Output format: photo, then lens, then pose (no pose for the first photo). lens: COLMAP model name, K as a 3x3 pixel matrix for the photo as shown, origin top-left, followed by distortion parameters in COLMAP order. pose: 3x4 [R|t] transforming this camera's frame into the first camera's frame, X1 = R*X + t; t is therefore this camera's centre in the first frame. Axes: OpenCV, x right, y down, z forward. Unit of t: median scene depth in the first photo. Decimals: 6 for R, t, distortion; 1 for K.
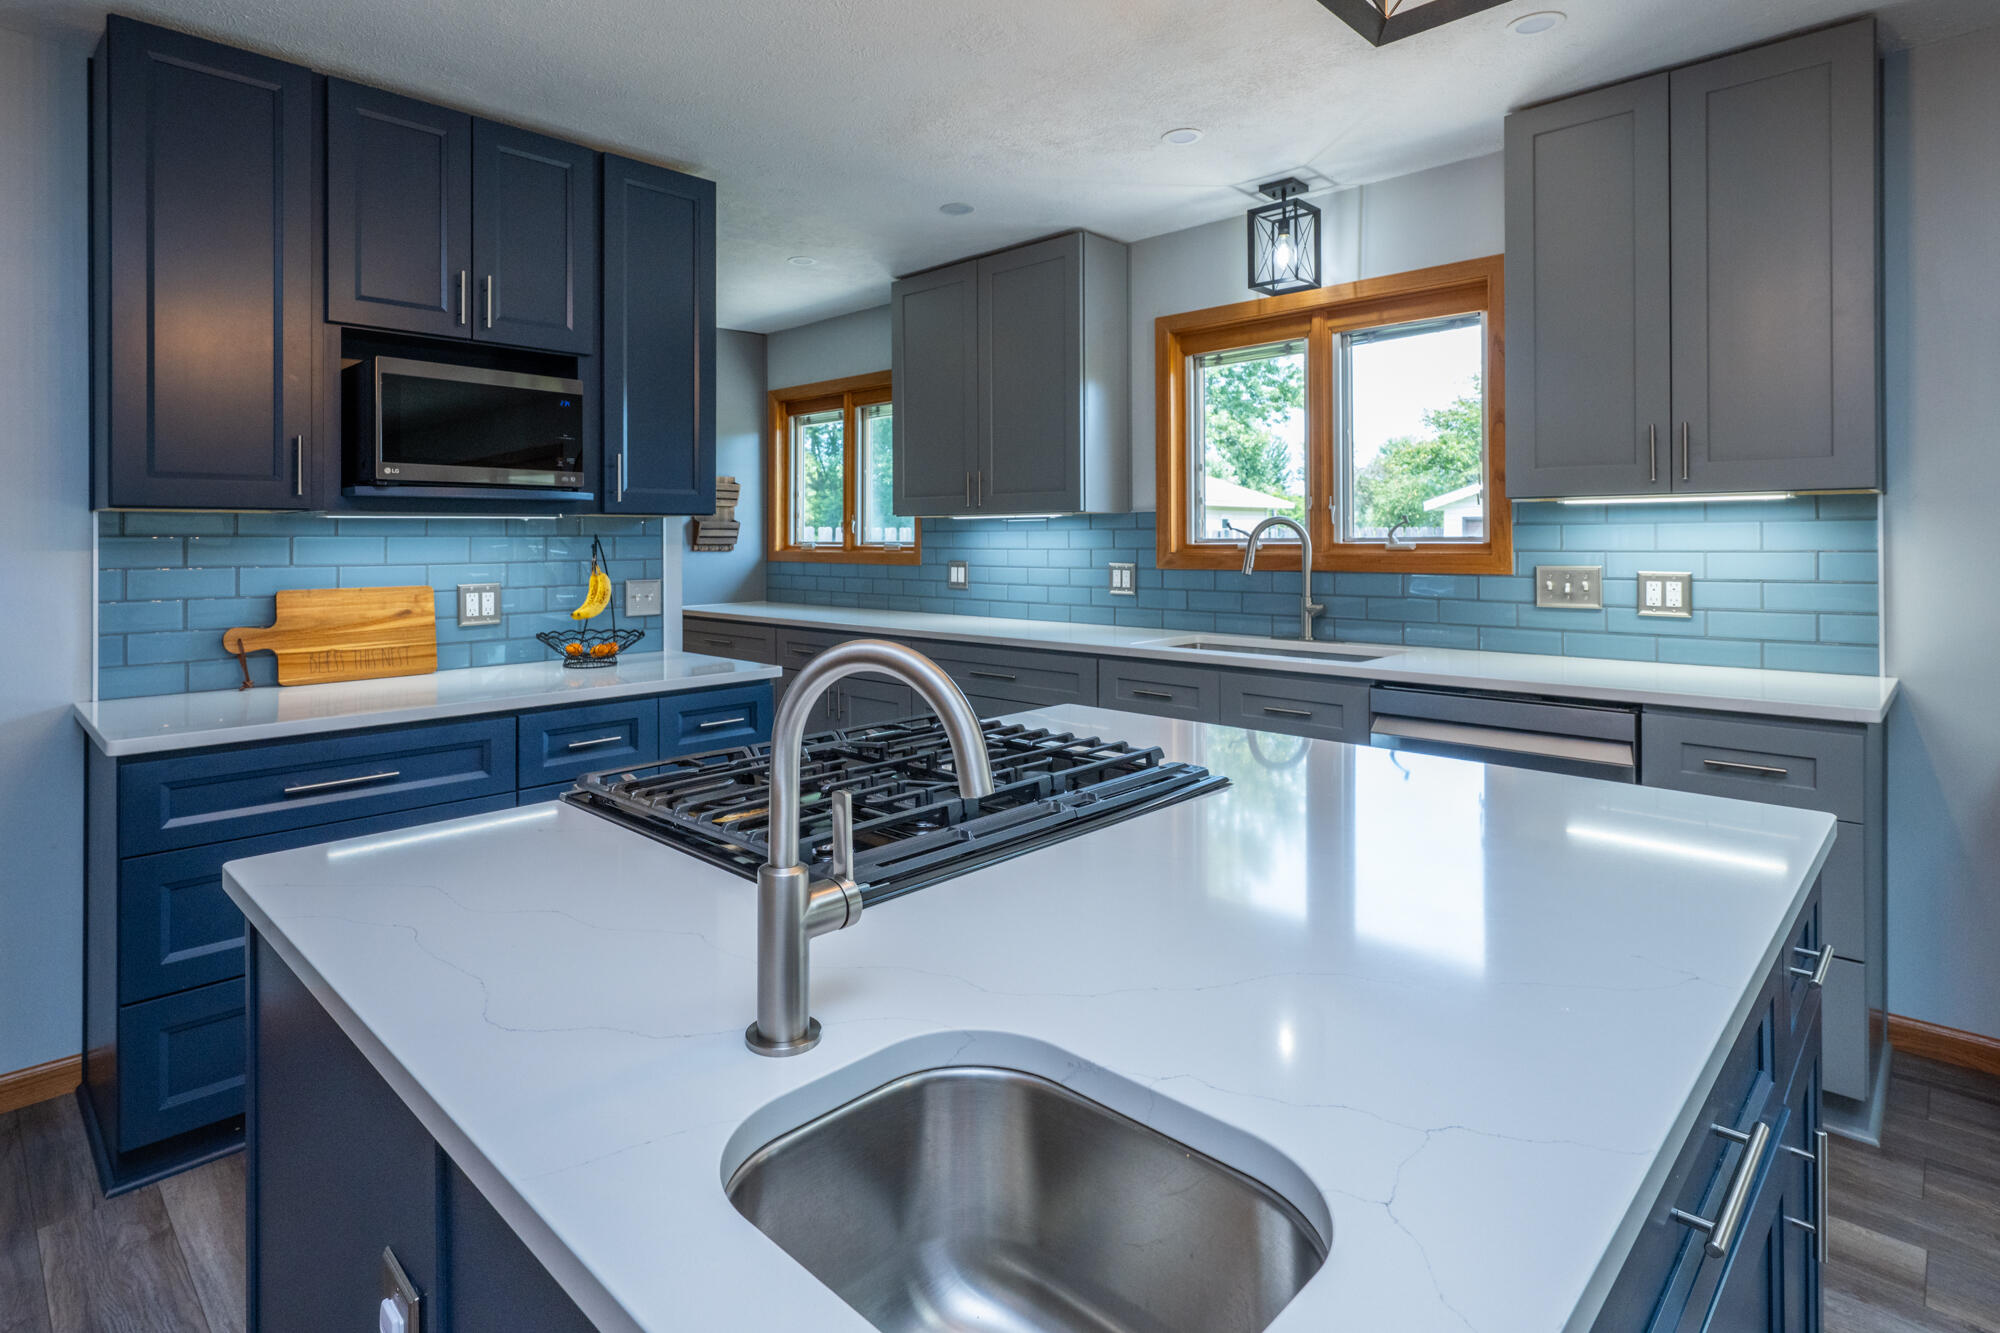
lens RADIAL K [[1001.7, 0, 955.6], [0, 1001.7, 538.0], [0, 0, 1]] dist [0.000681, 0.001624]
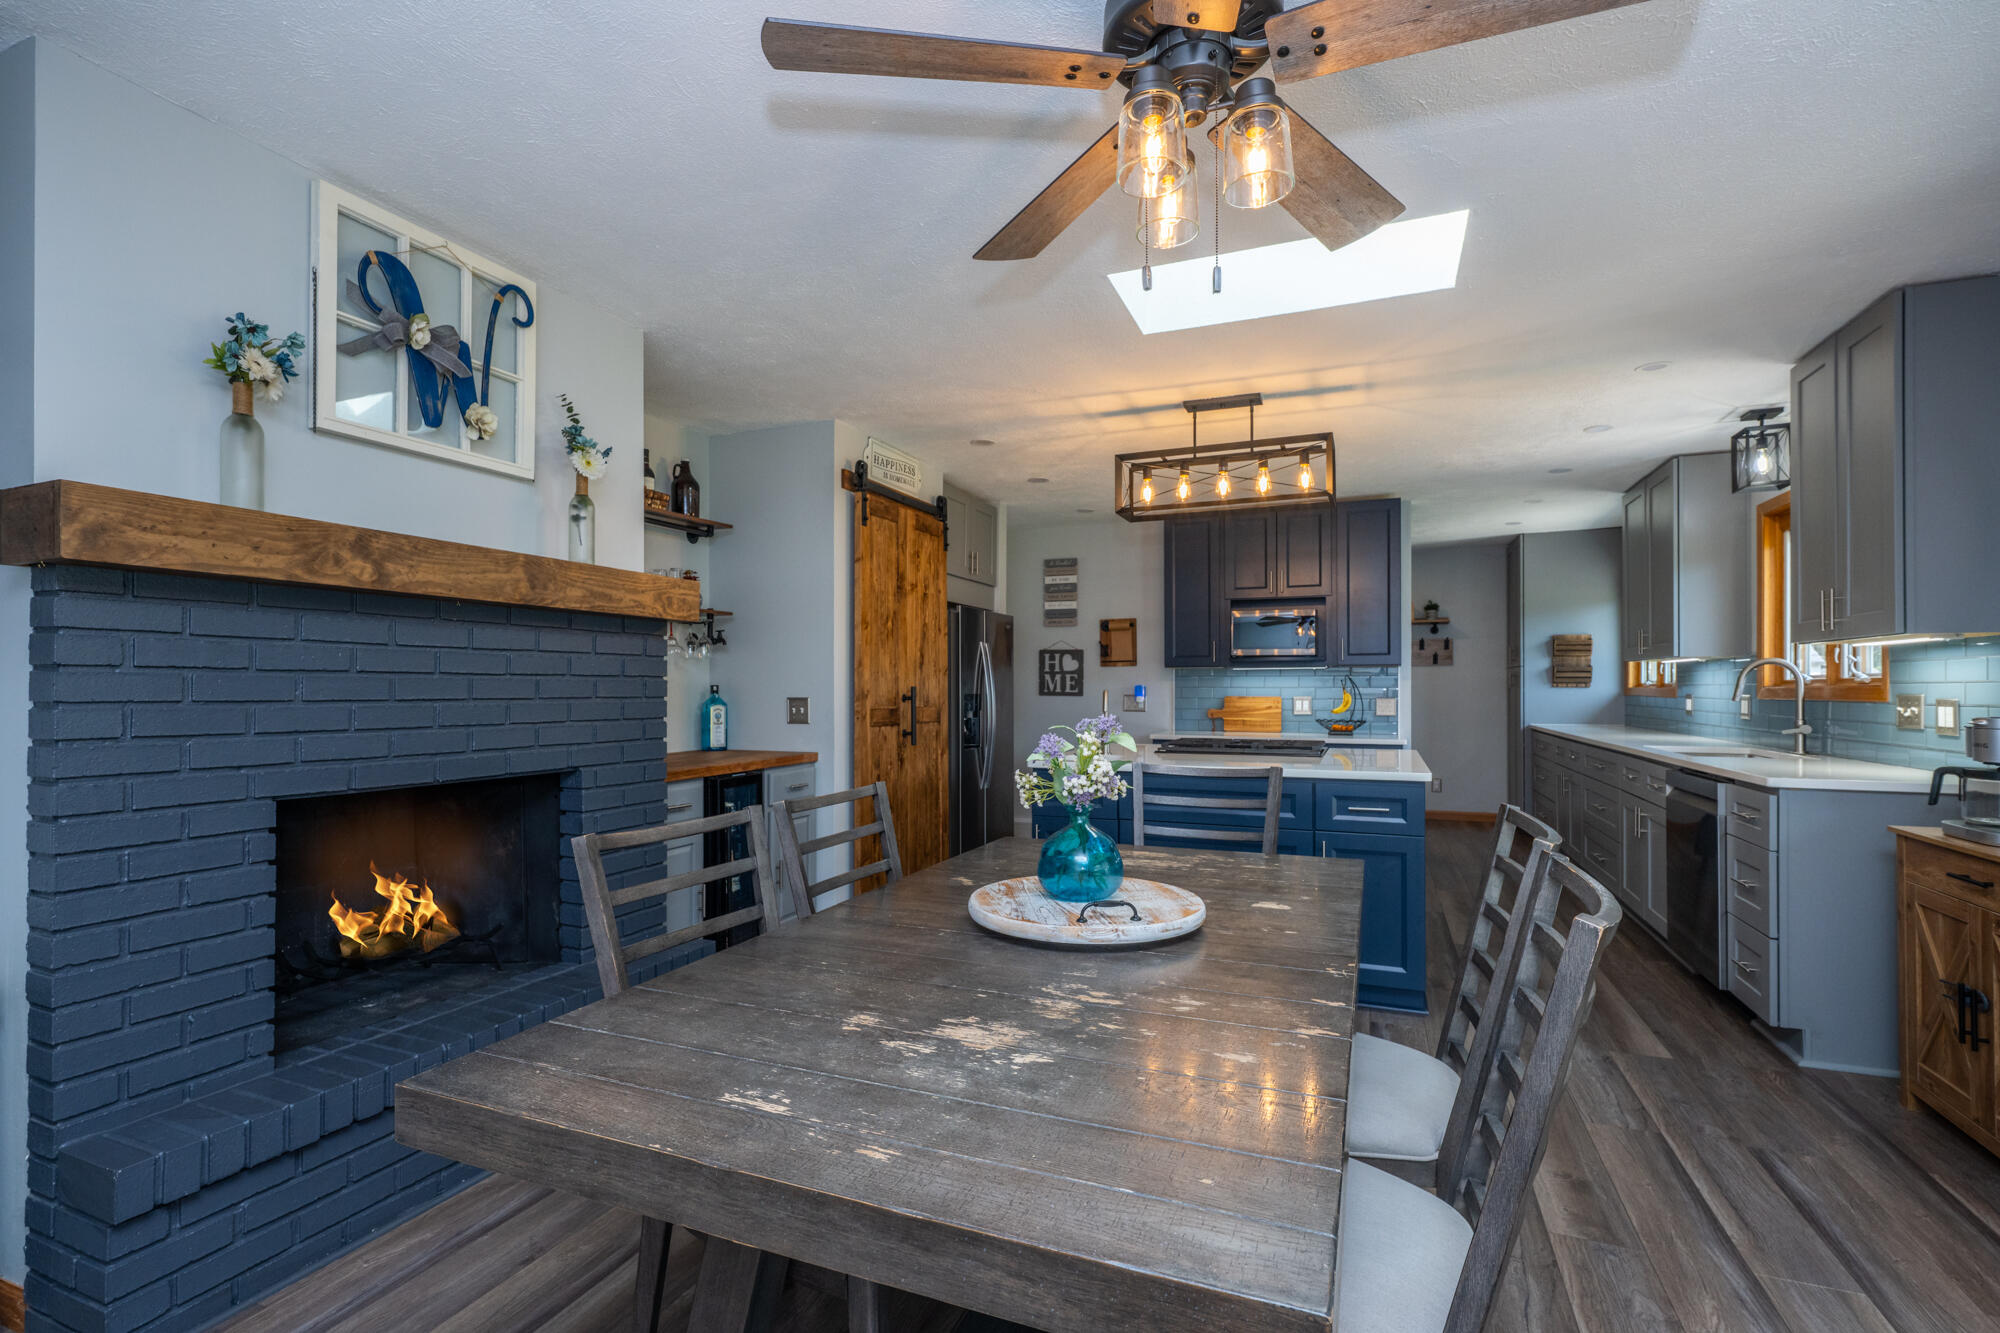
lens RADIAL K [[927.1, 0, 989.1], [0, 927.1, 670.9], [0, 0, 1]] dist [-0.004454, -0.000583]
pose [[0.379535, -0.012858, -0.925088, 1.071362], [-0.000298, 0.999902, -0.014020, 0.013918], [0.925177, 0.005597, 0.379494, -0.423260]]
